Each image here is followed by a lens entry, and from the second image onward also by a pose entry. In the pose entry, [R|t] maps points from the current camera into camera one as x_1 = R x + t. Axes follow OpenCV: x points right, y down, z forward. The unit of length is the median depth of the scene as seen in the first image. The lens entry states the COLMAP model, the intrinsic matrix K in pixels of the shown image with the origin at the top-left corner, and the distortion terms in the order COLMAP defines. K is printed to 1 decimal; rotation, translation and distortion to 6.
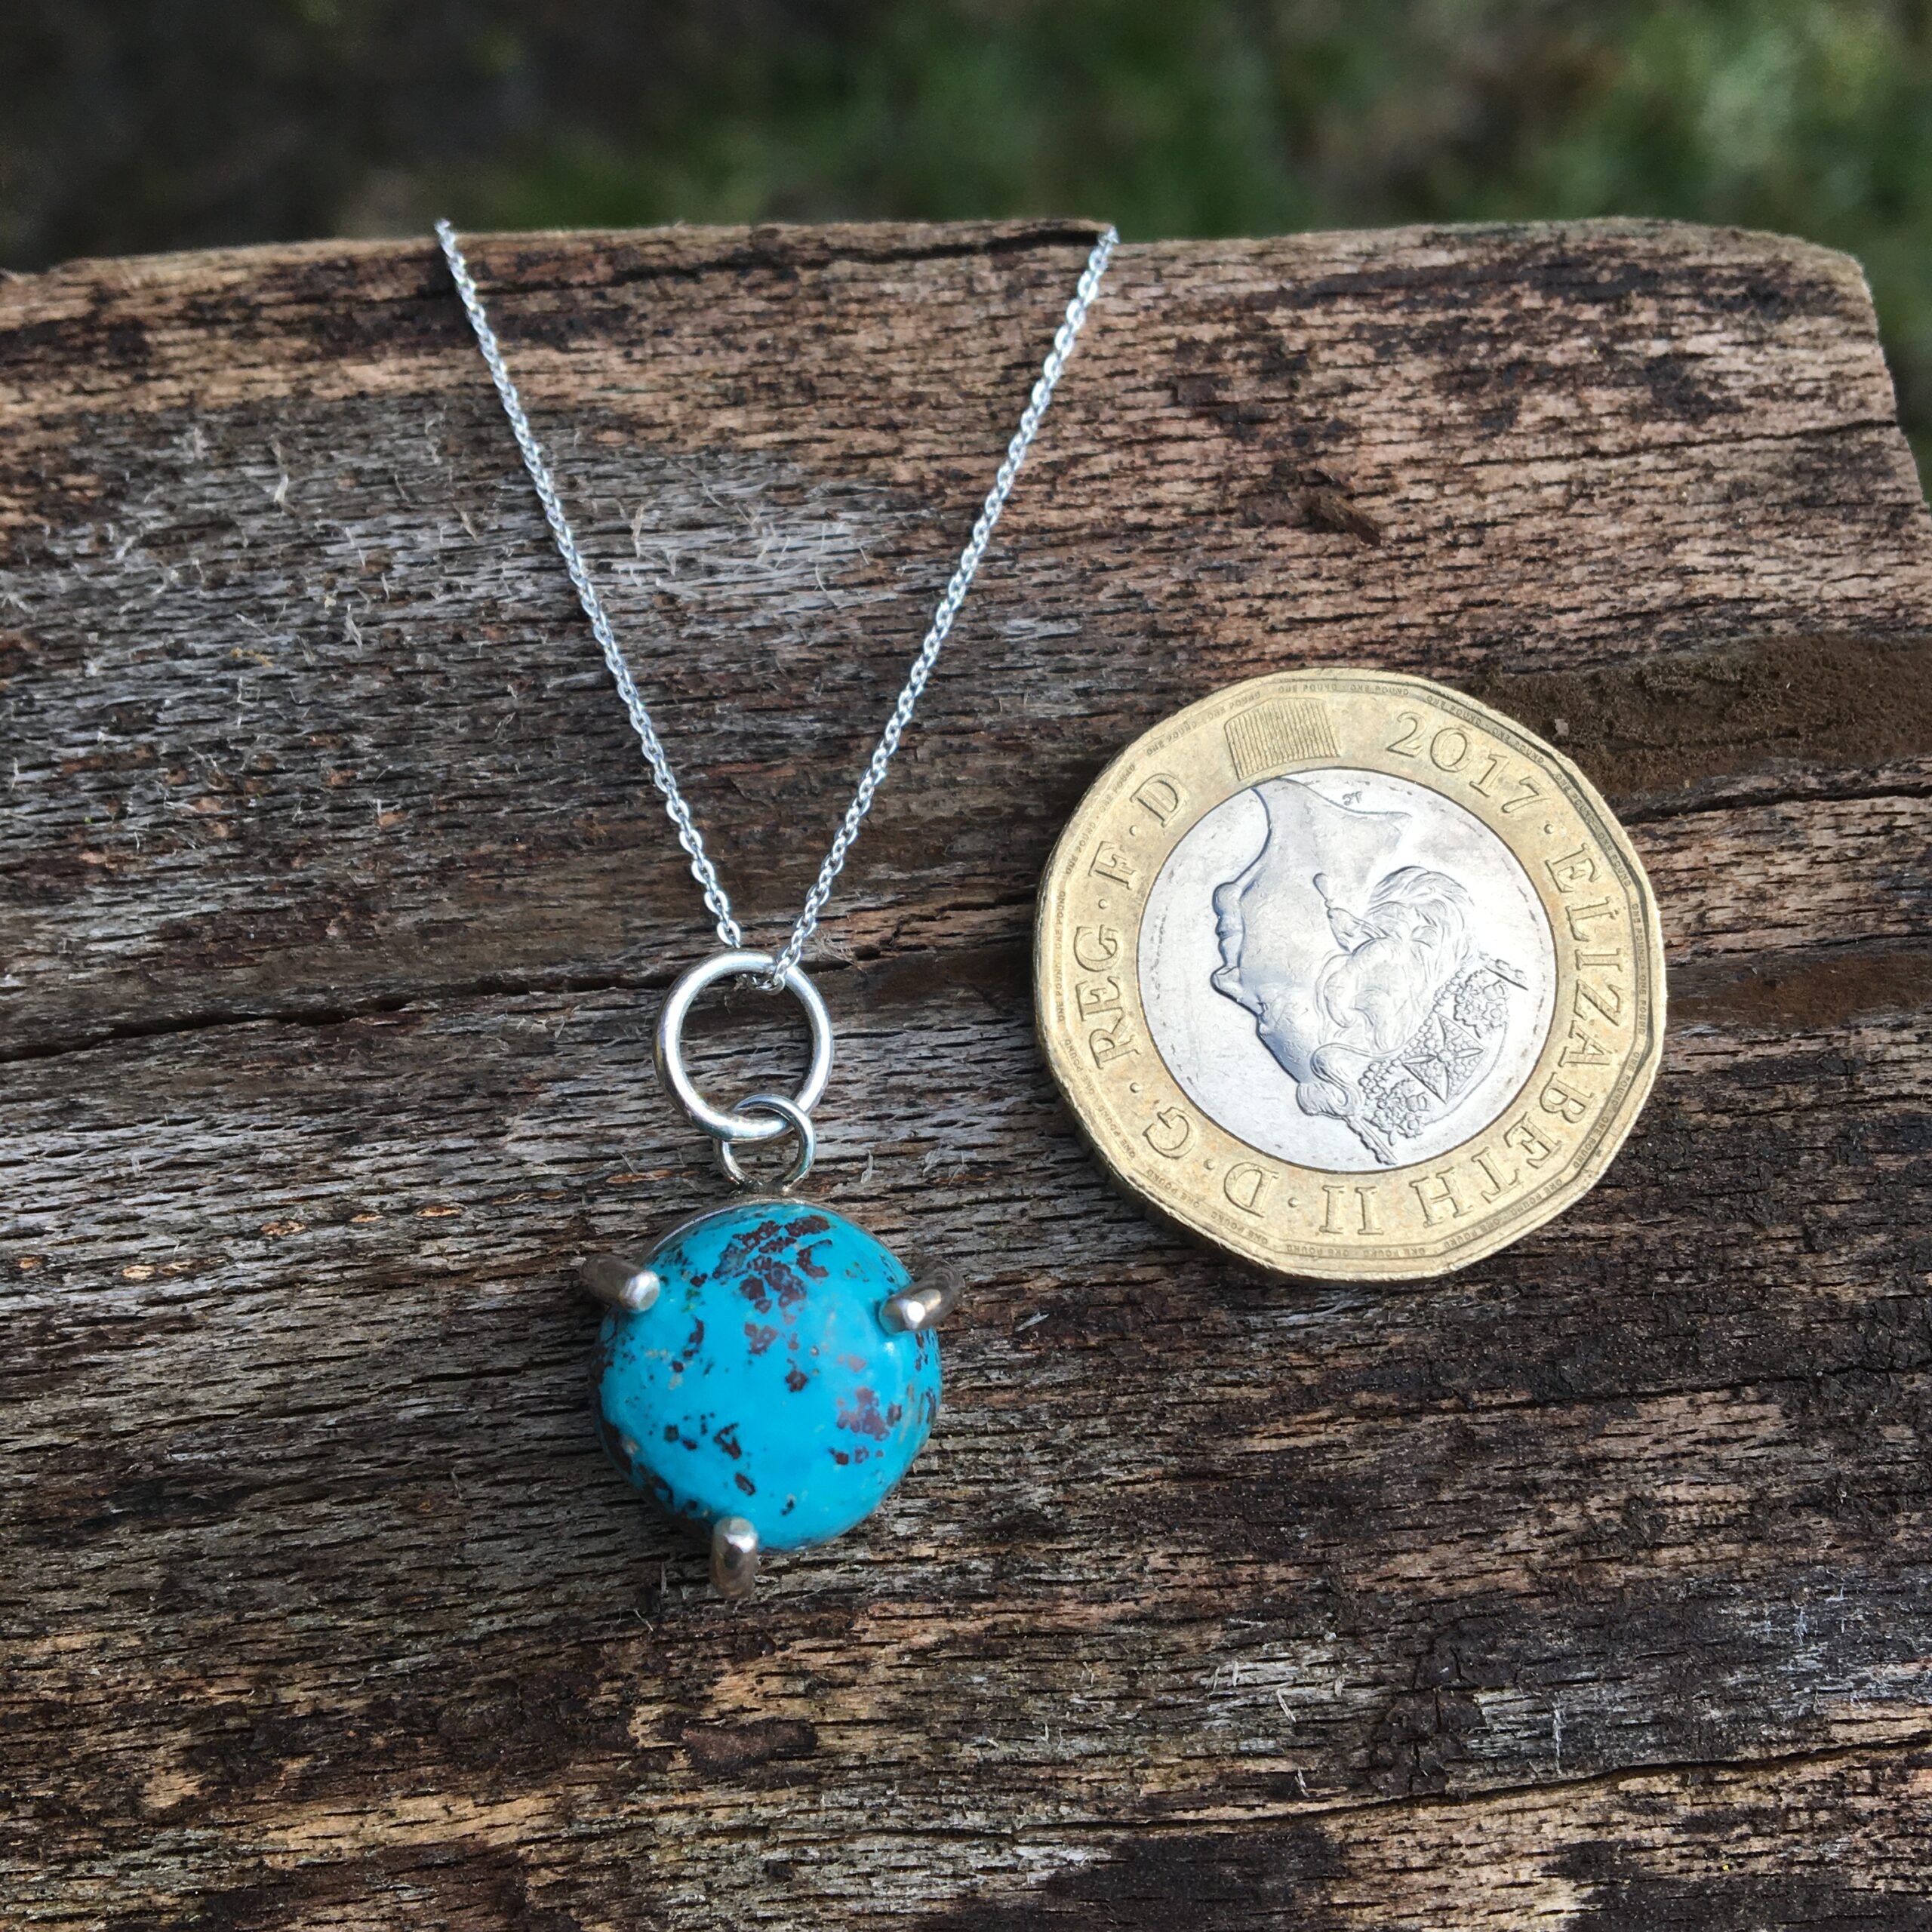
lens RADIAL K [[2261.3, 0, 964.1], [0, 2261.3, 972.5], [0, 0, 1]] dist [0.115862, -0.323993]
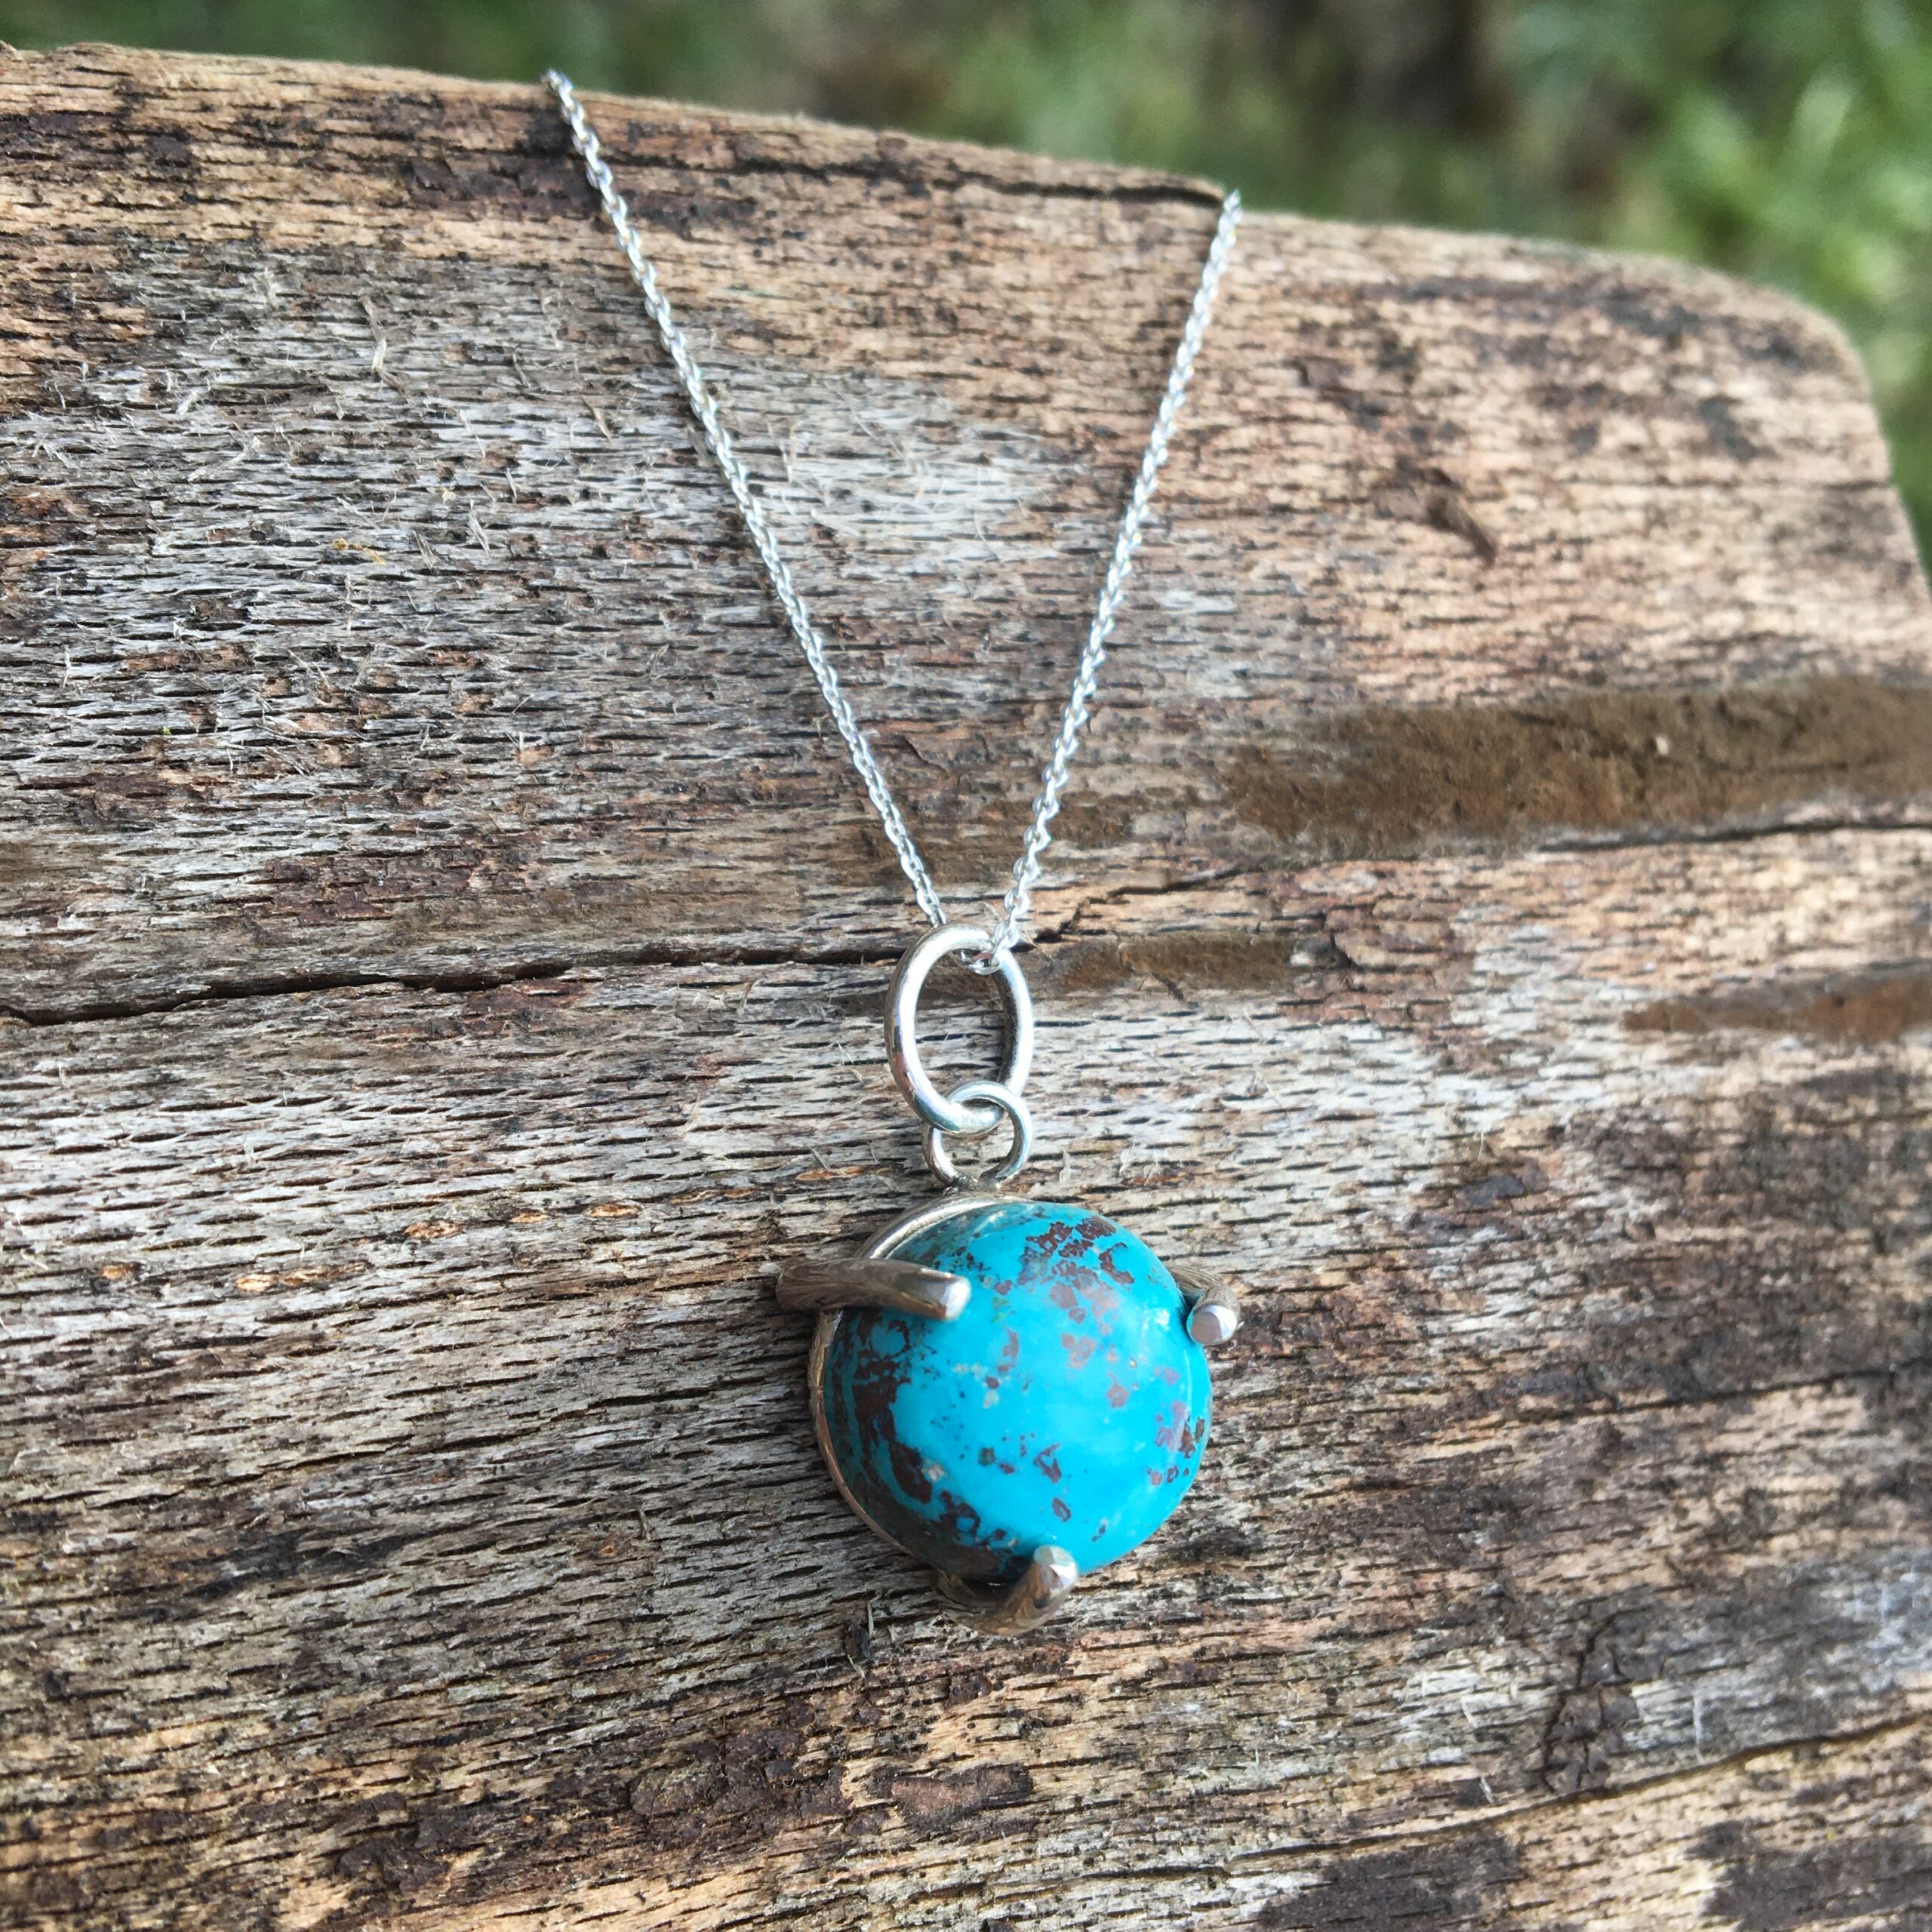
lens RADIAL K [[2261.3, 0, 964.1], [0, 2261.3, 972.5], [0, 0, 1]] dist [0.115862, -0.323993]
pose [[0.942623, 0.039160, 0.331555, -0.396292], [-0.042951, 0.999069, 0.004112, 0.004412], [-0.331085, -0.018117, 0.943427, 0.136288]]
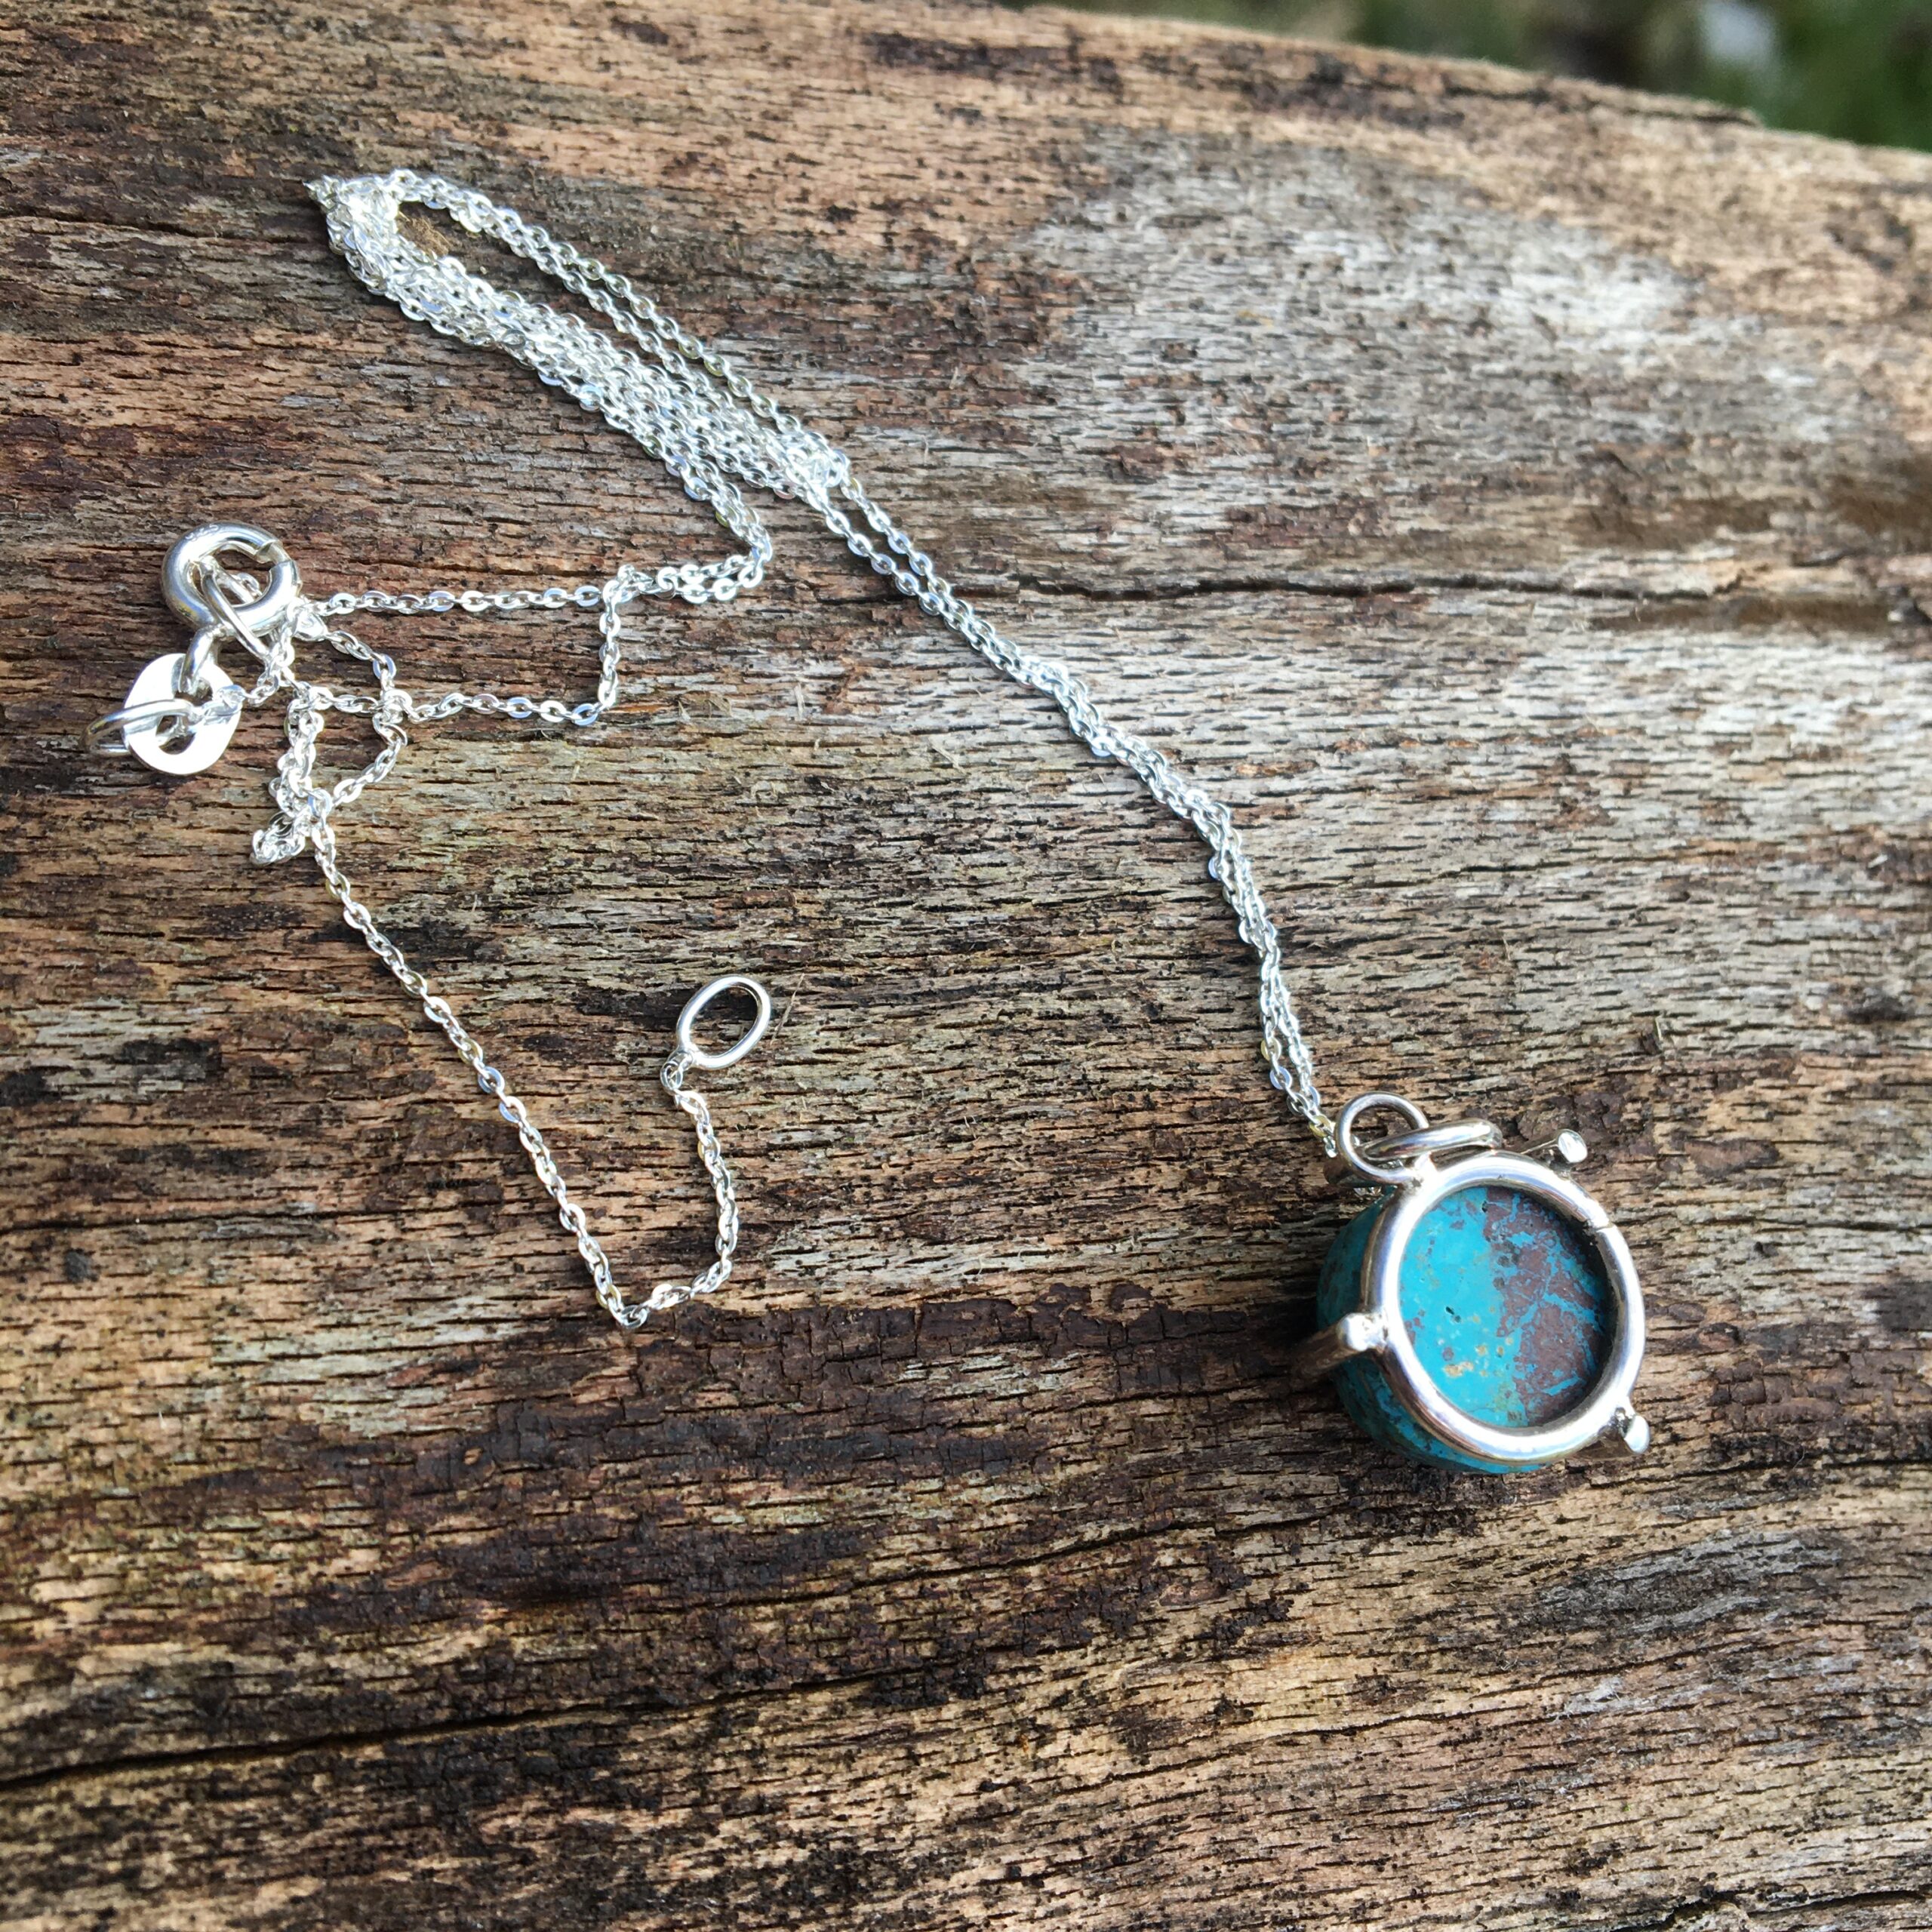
lens RADIAL K [[2286.2, 0, 974.5], [0, 2286.2, 959.4], [0, 0, 1]] dist [0.113899, -0.310606]
pose [[0.956086, 0.054796, 0.287919, -0.843162], [-0.019502, 0.992084, -0.124052, 0.383732], [-0.292438, 0.112990, 0.949586, -0.104317]]
